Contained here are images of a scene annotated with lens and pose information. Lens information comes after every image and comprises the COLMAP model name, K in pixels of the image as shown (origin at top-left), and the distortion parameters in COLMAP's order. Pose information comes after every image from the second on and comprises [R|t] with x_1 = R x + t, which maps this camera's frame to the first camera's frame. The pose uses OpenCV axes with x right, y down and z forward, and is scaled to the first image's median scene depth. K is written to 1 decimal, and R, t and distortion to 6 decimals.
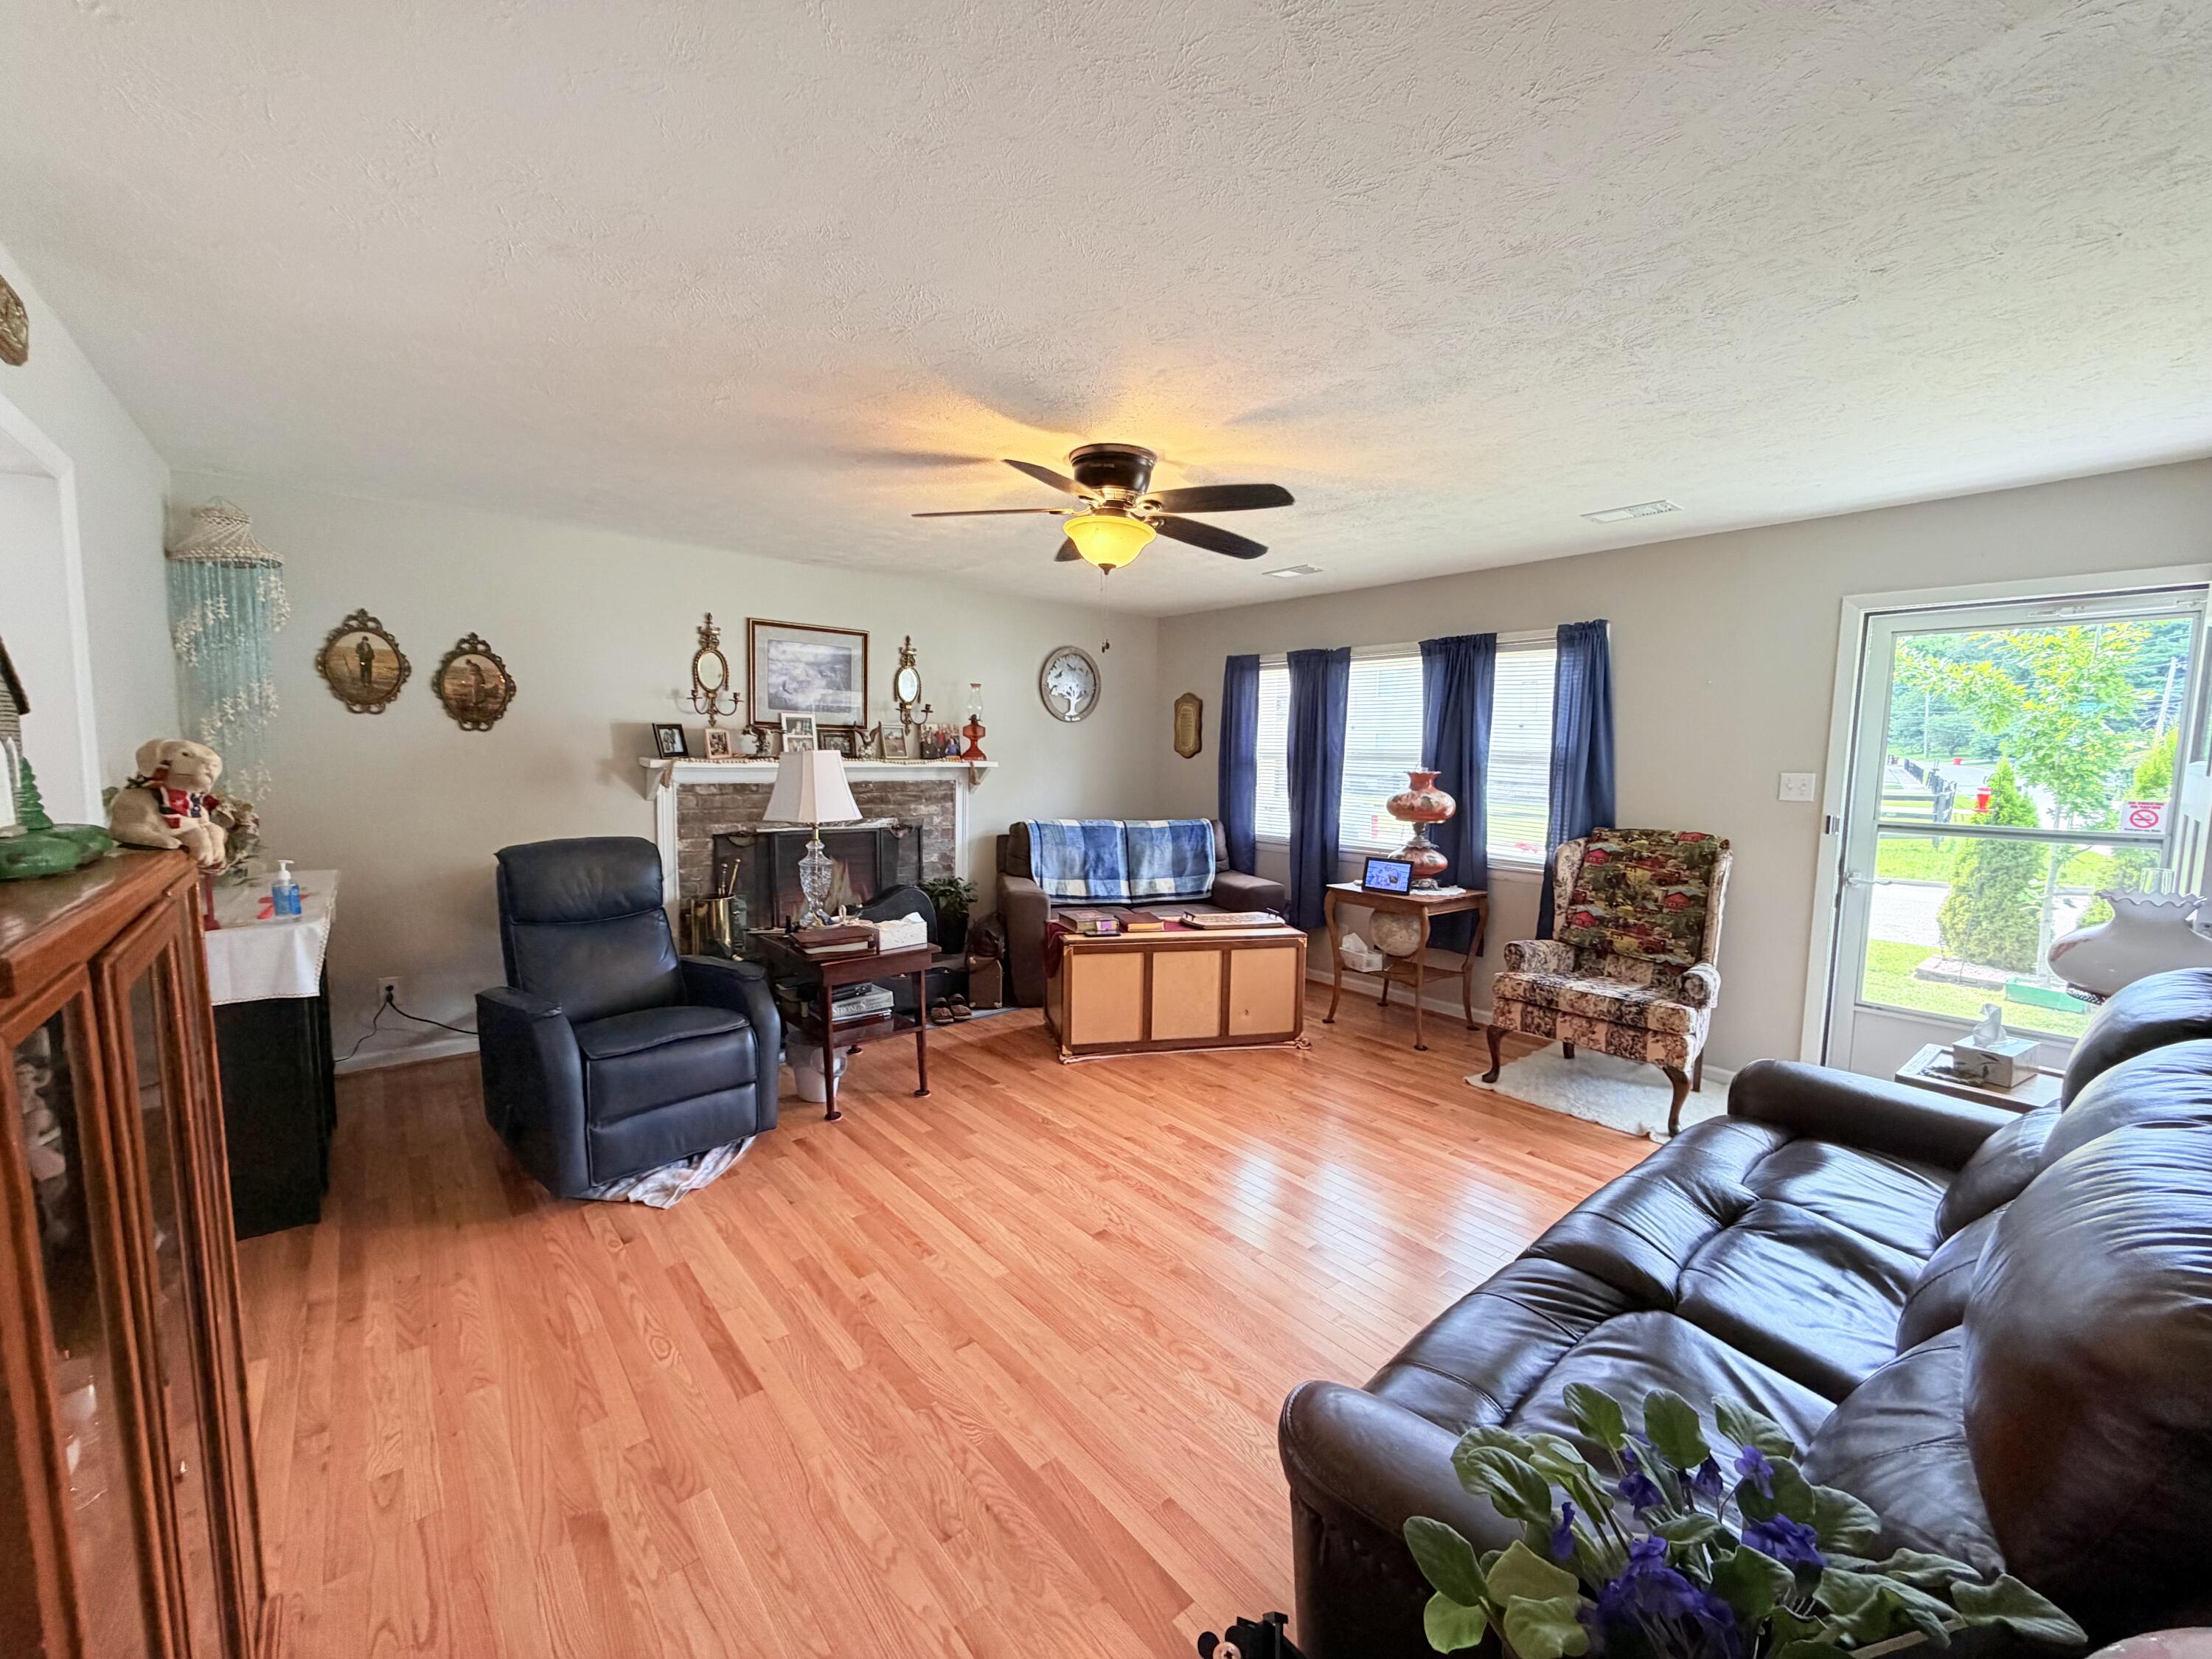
lens RADIAL K [[884.0, 0, 1096.7], [0, 884.0, 826.9], [0, 0, 1]] dist [-0.000040, 0.000299]
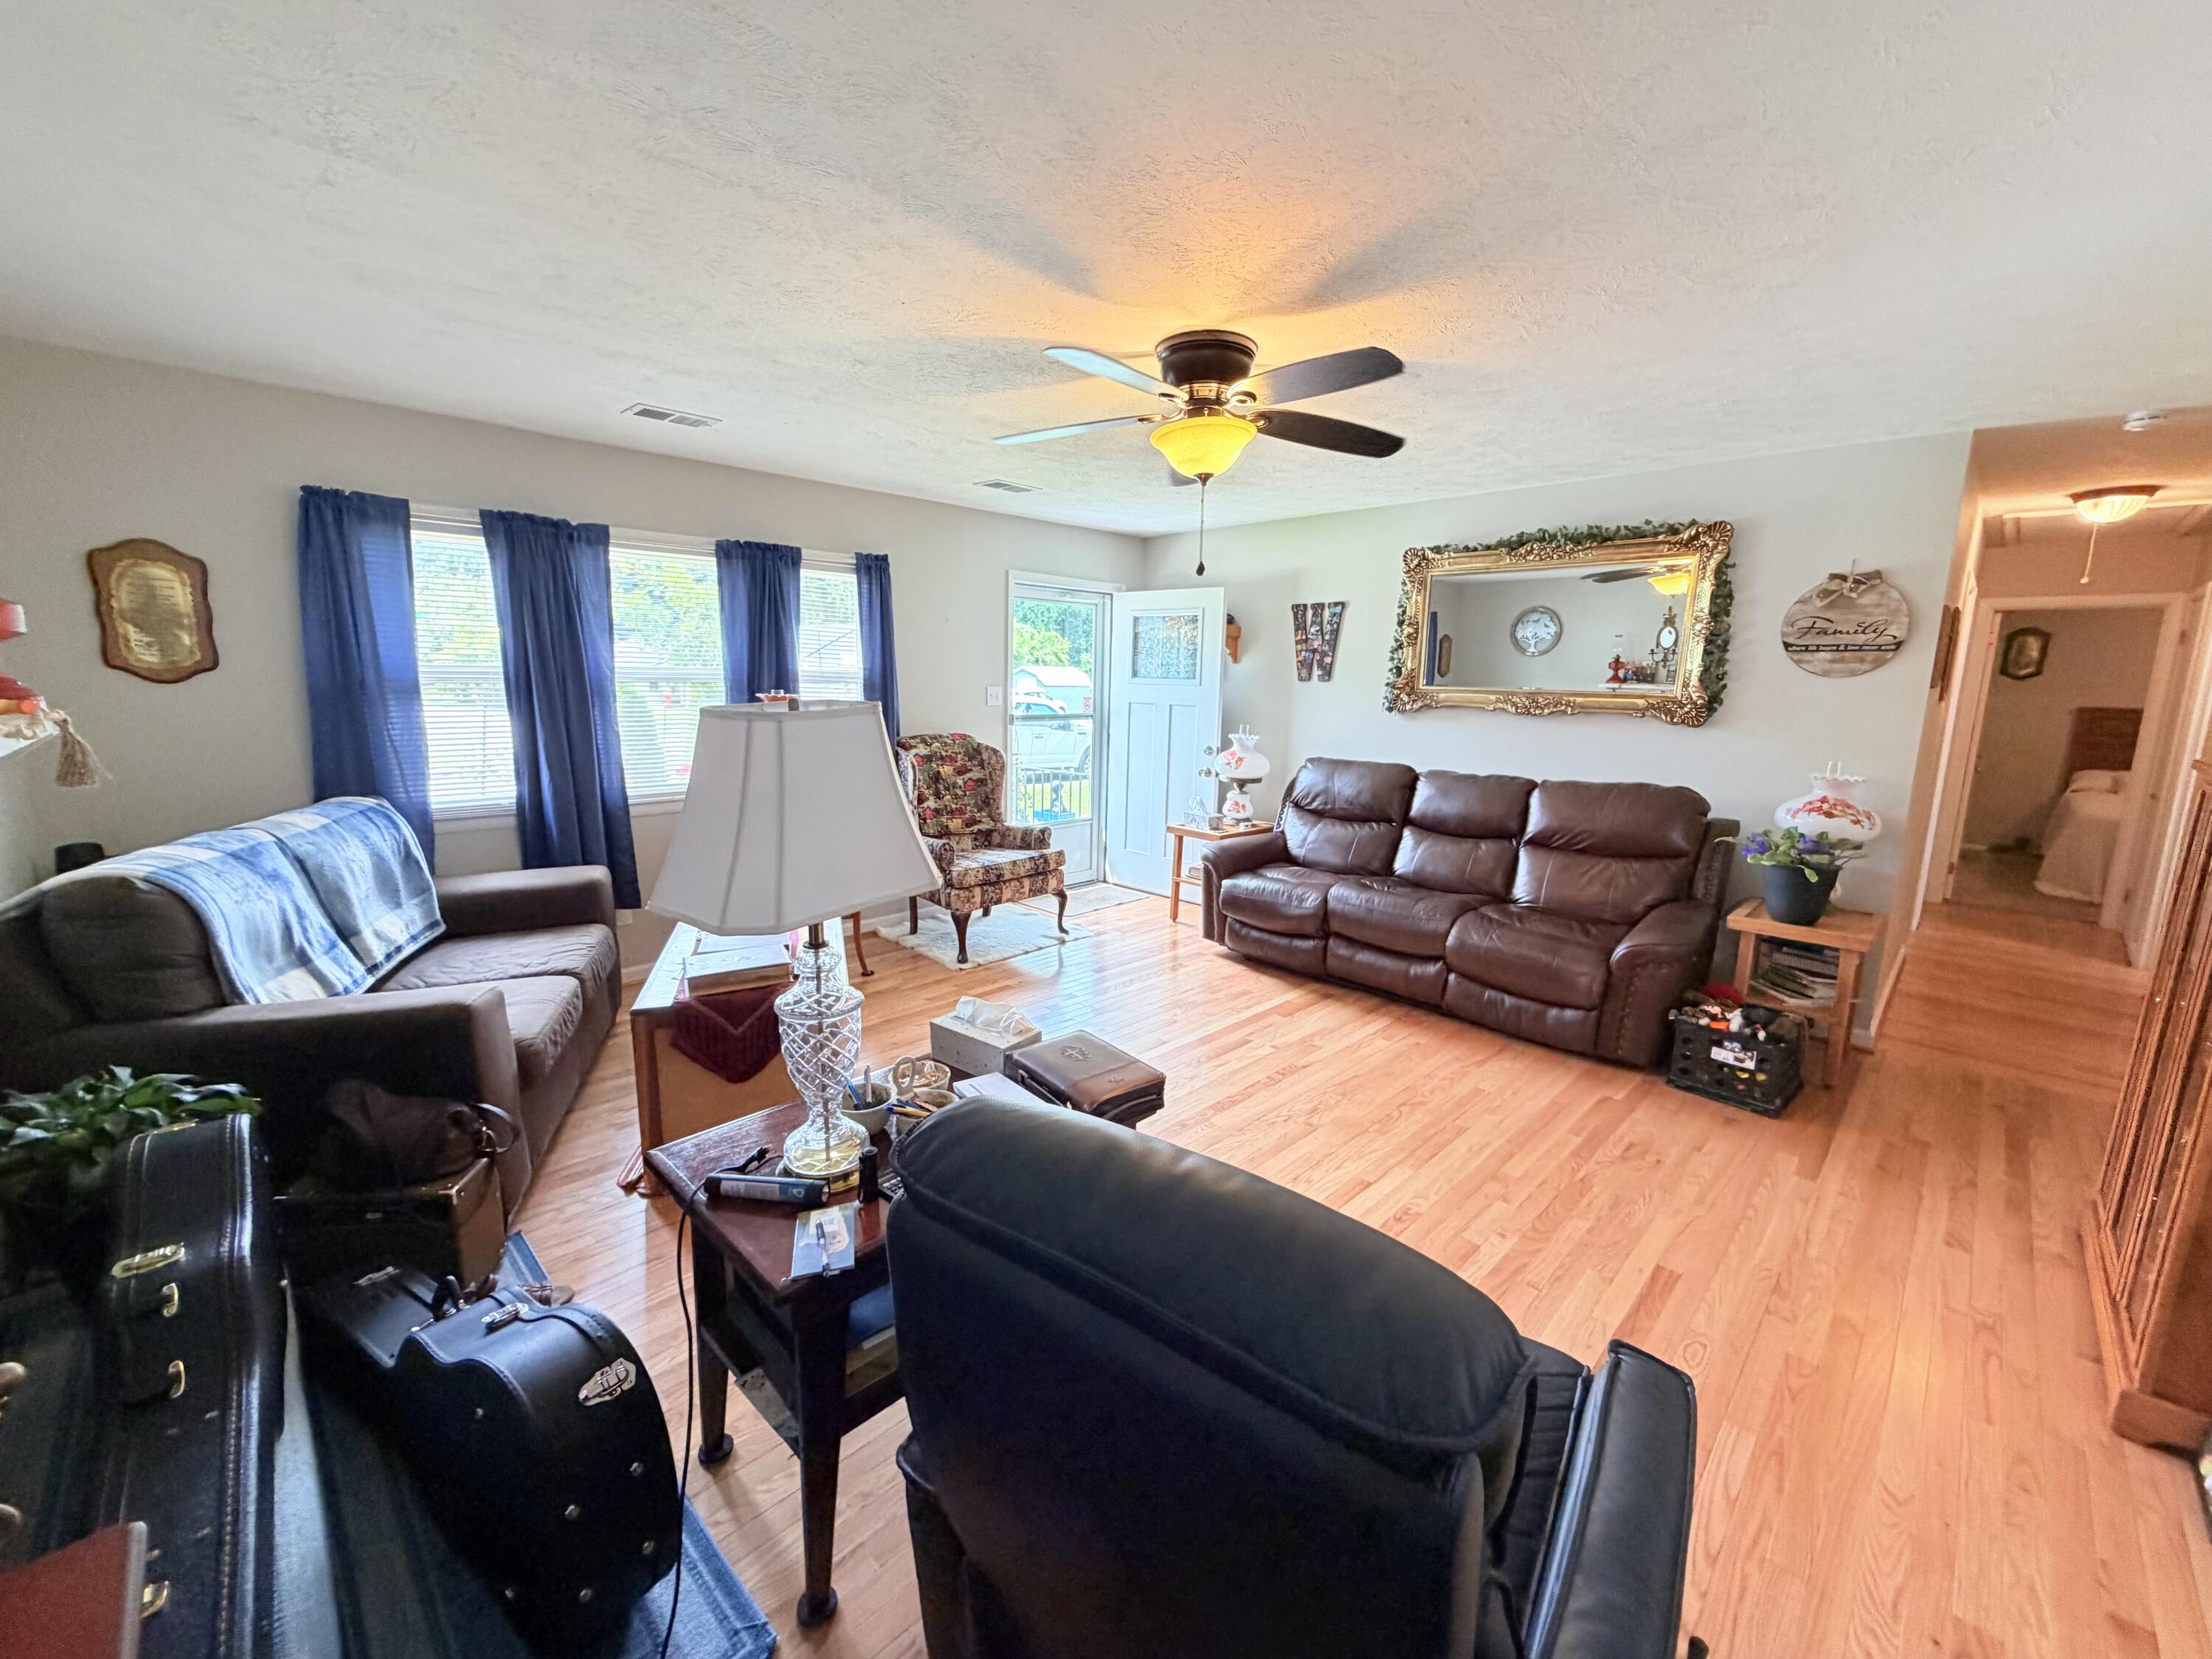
lens RADIAL K [[884.0, 0, 1097.5], [0, 884.0, 834.1], [0, 0, 1]] dist [-0.000040, 0.000299]
pose [[-0.085551, -0.193819, 0.977300, -0.541249], [0.068853, 0.977401, 0.199866, -0.077408], [-0.993952, 0.084388, -0.070273, 0.715185]]
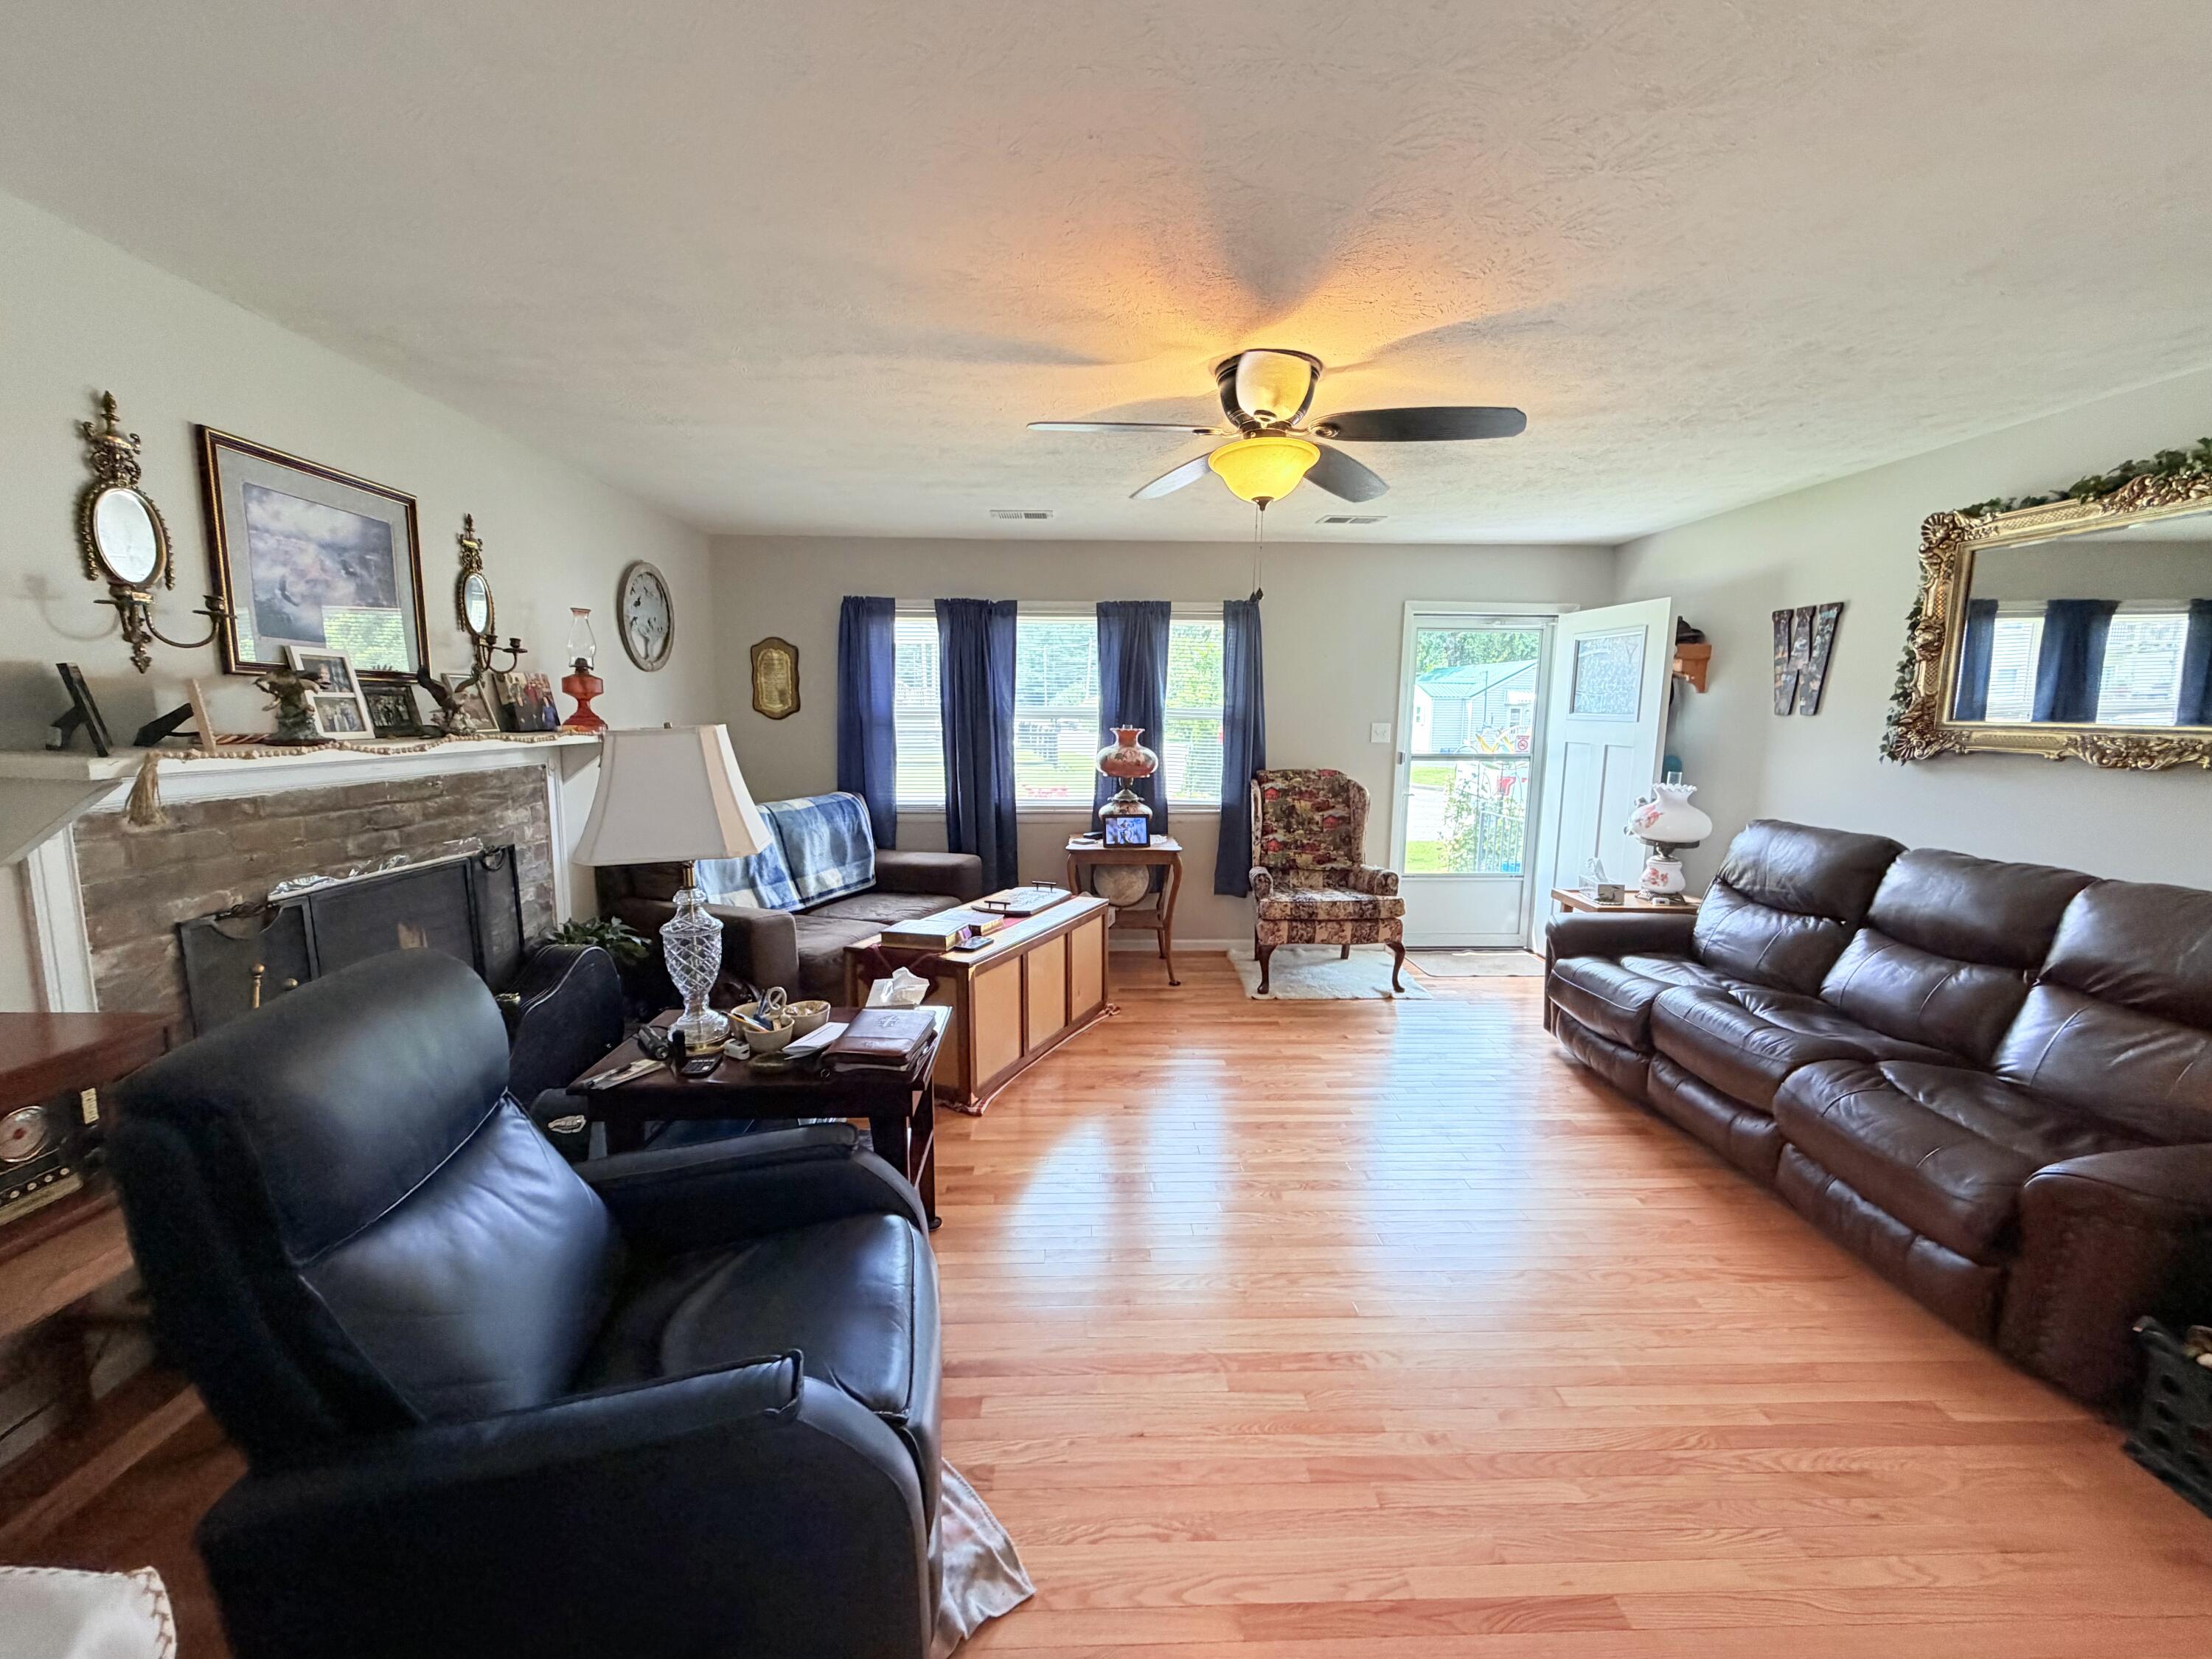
lens RADIAL K [[884.0, 0, 1096.8], [0, 884.0, 829.1], [0, 0, 1]] dist [-0.000040, 0.000299]
pose [[0.613244, -0.118561, 0.780945, -0.467336], [0.072574, 0.992946, 0.093758, -0.043333], [-0.786552, -0.000820, 0.617523, 0.360157]]
